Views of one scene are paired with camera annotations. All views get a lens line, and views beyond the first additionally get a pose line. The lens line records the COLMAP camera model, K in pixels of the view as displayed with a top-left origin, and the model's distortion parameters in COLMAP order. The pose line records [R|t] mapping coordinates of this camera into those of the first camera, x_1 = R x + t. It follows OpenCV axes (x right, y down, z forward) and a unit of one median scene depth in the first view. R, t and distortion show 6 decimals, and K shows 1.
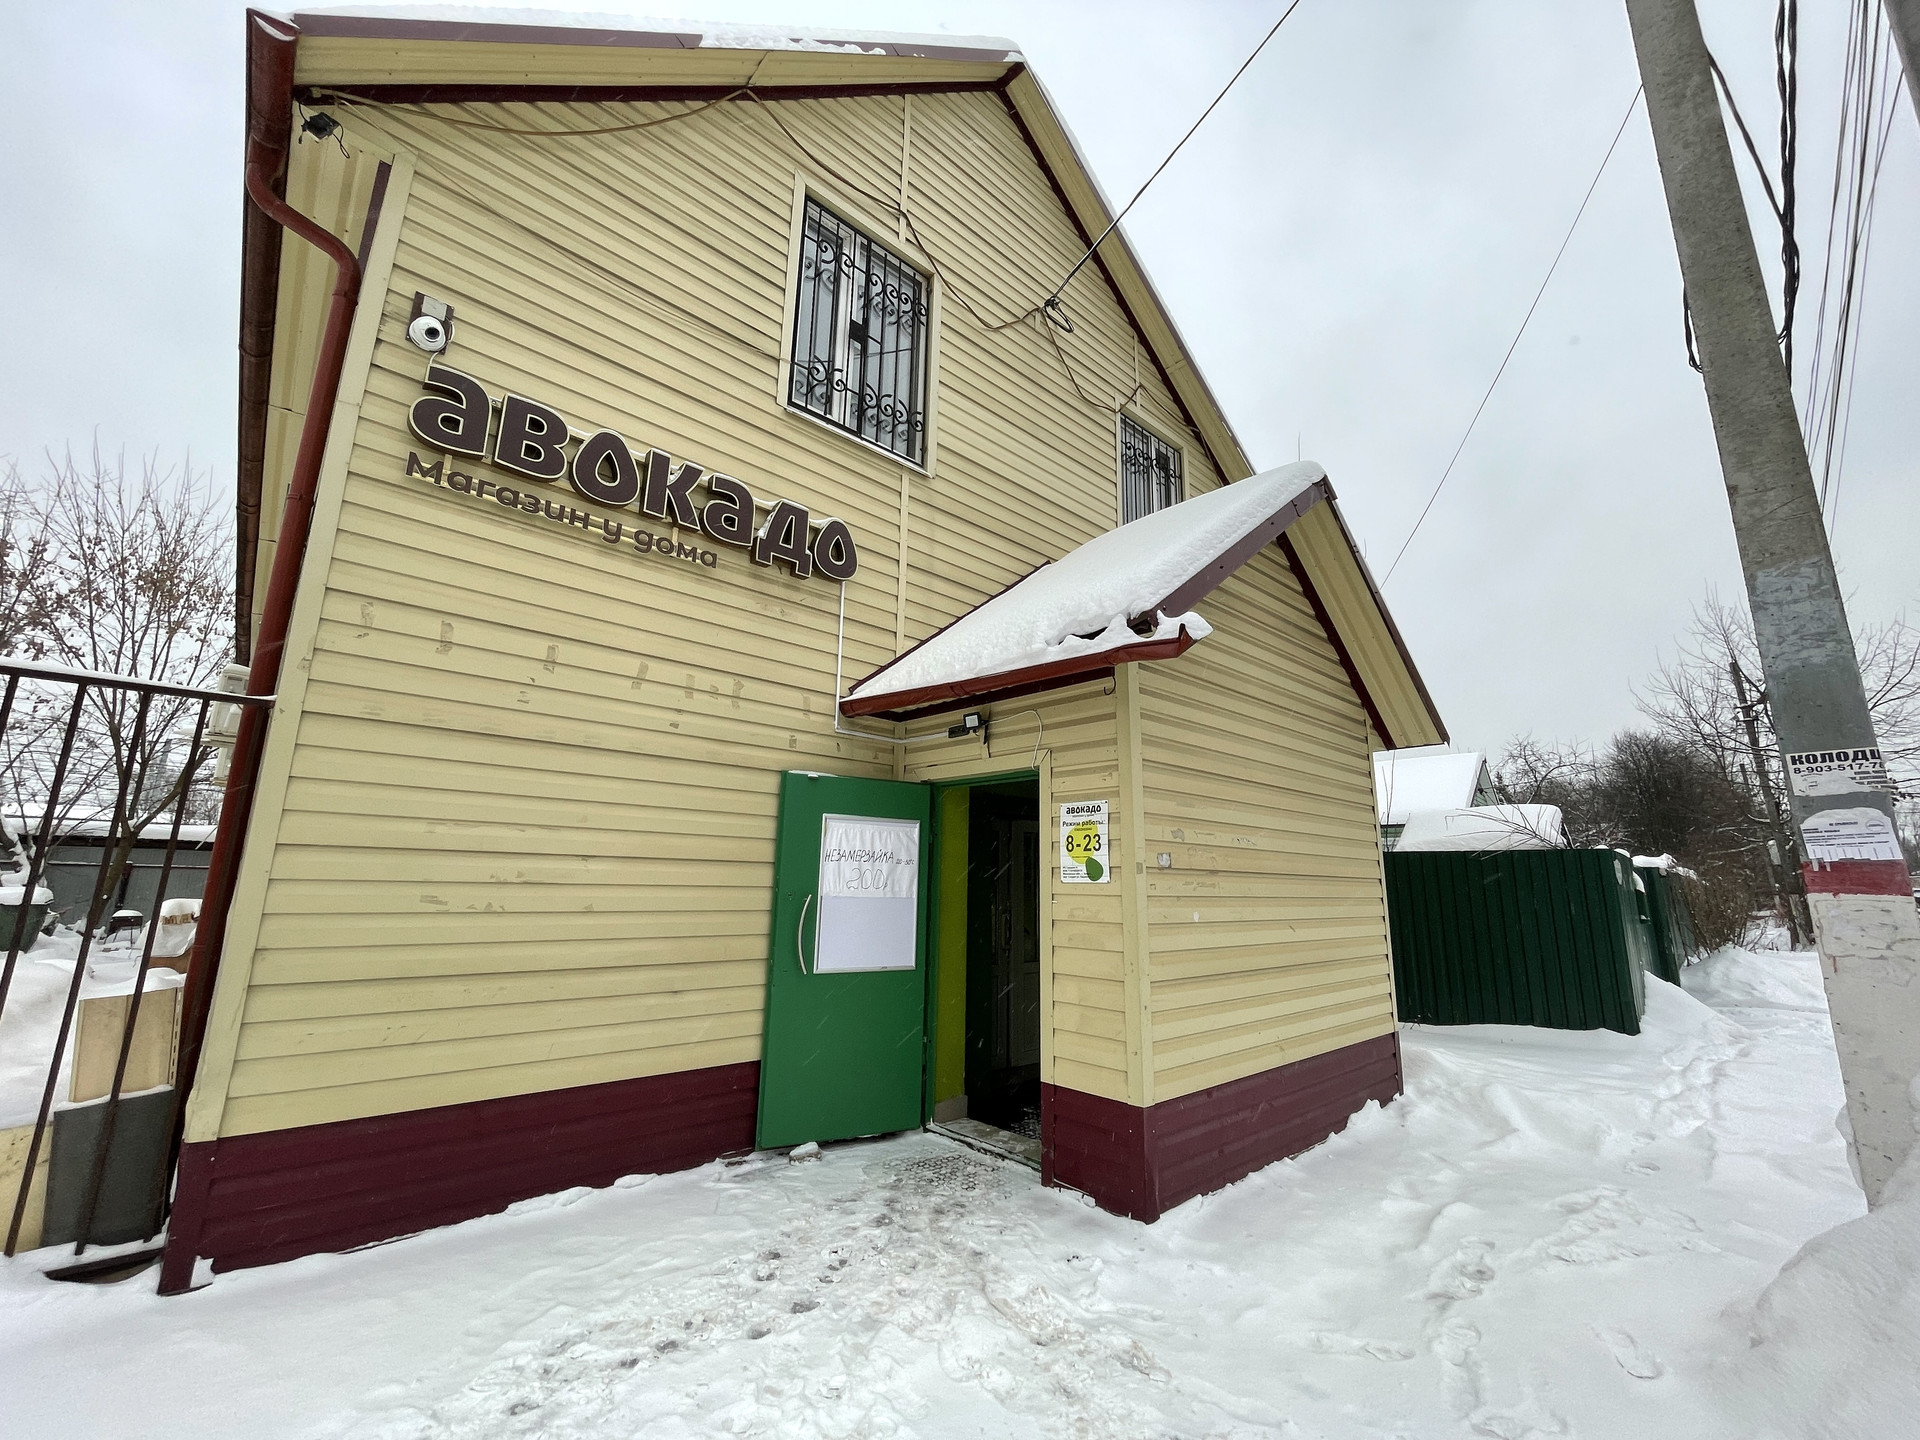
lens RADIAL K [[776.2, 0, 960.3], [0, 776.2, 717.2], [0, 0, 1]] dist [-0.003653, 0.000081]
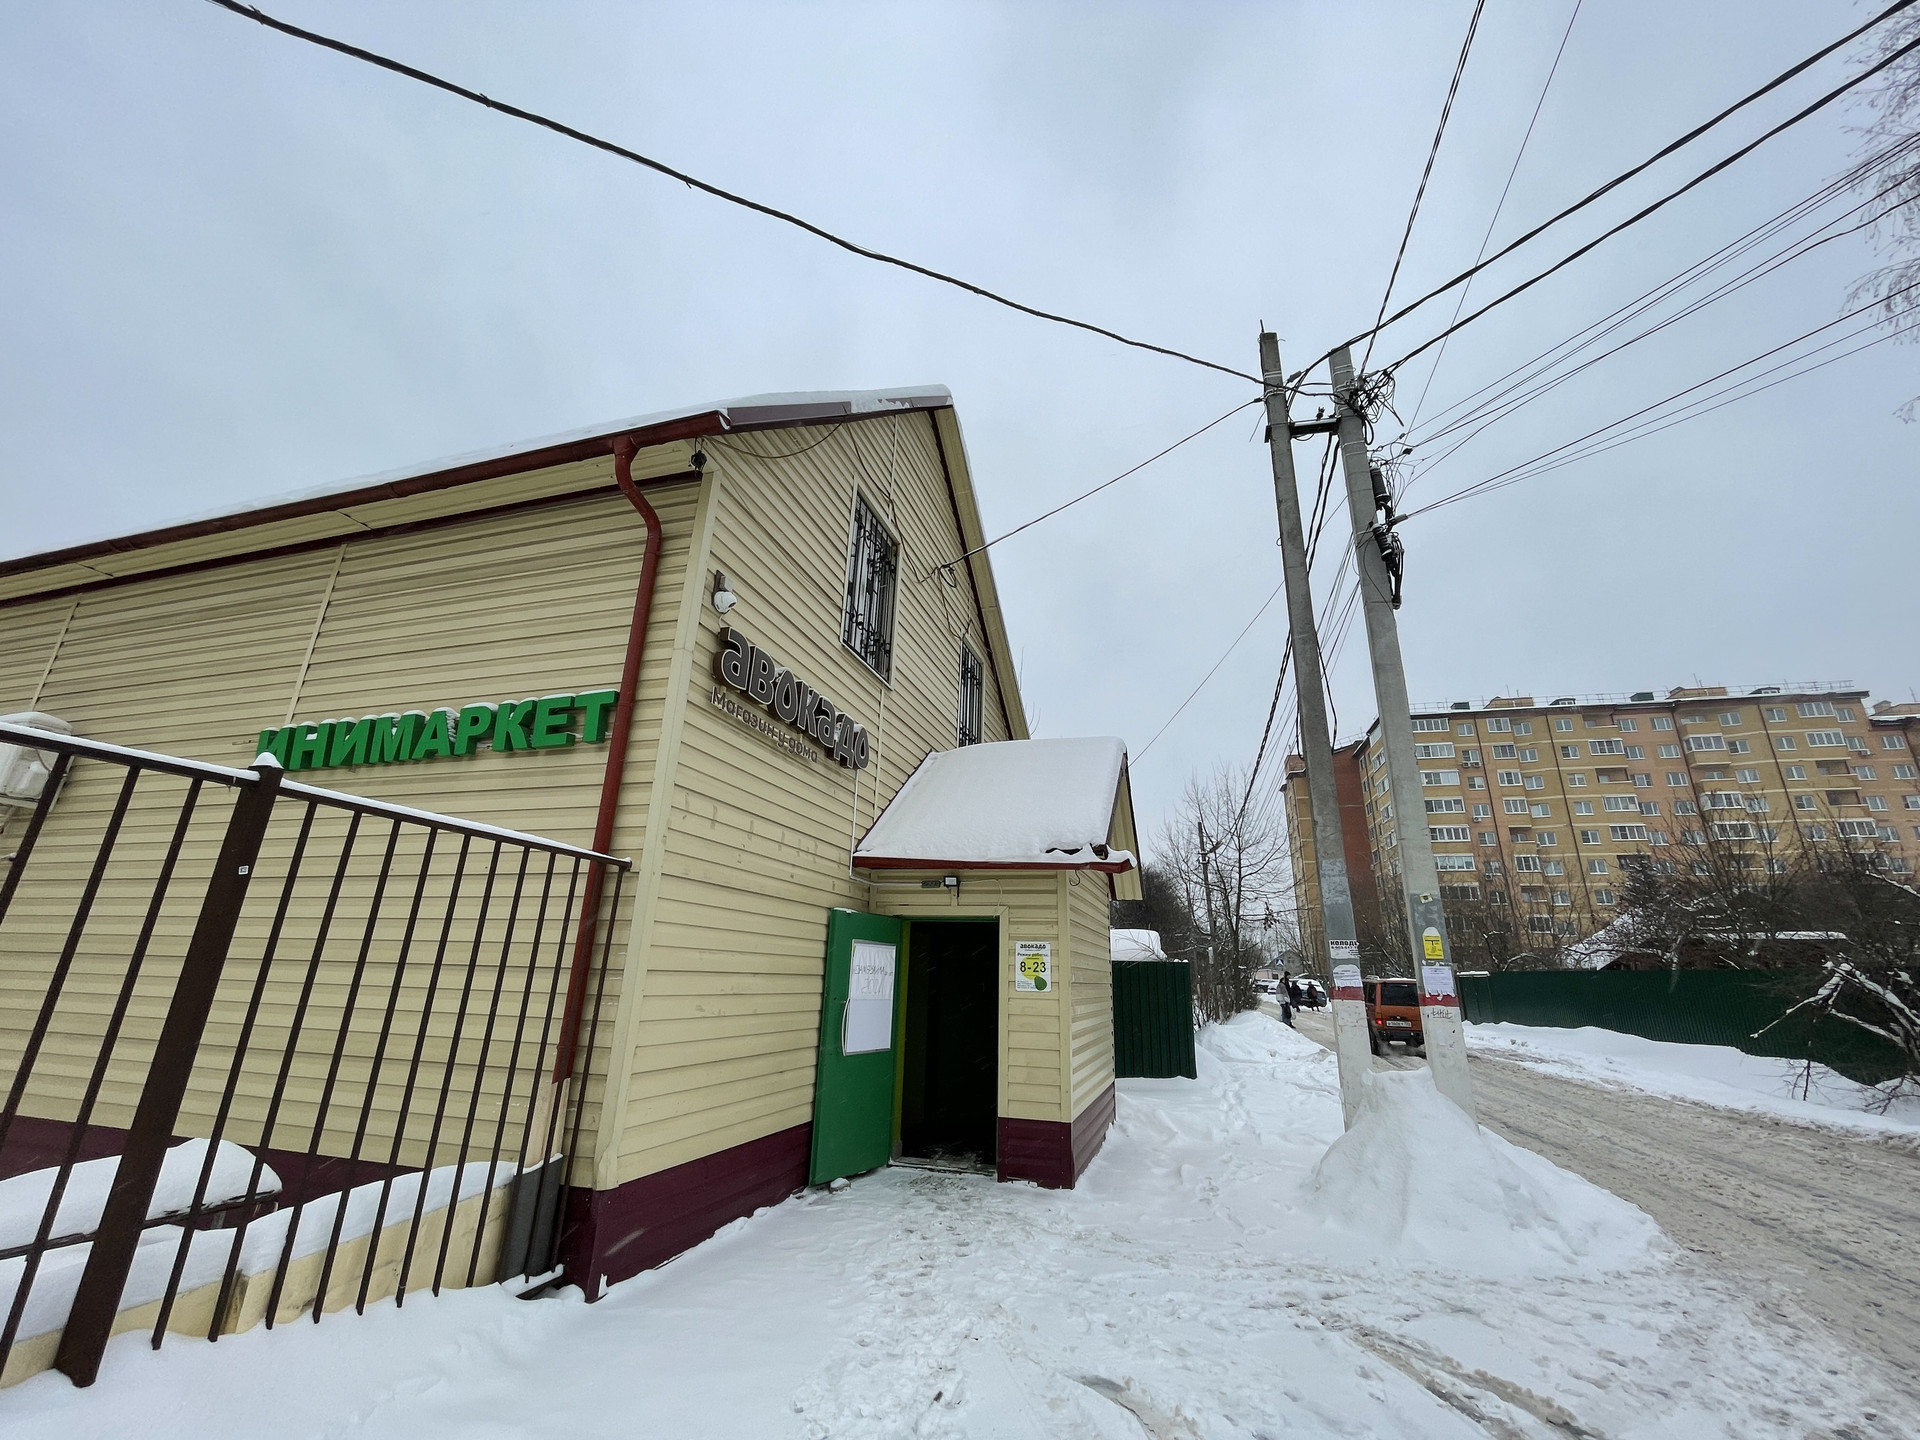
lens RADIAL K [[776.2, 0, 960.6], [0, 776.2, 719.7], [0, 0, 1]] dist [-0.003653, 0.000081]
pose [[0.860690, 0.165706, 0.481409, -0.853245], [-0.117975, 0.984728, -0.128031, -0.129413], [-0.495273, 0.053401, 0.867095, -0.403264]]
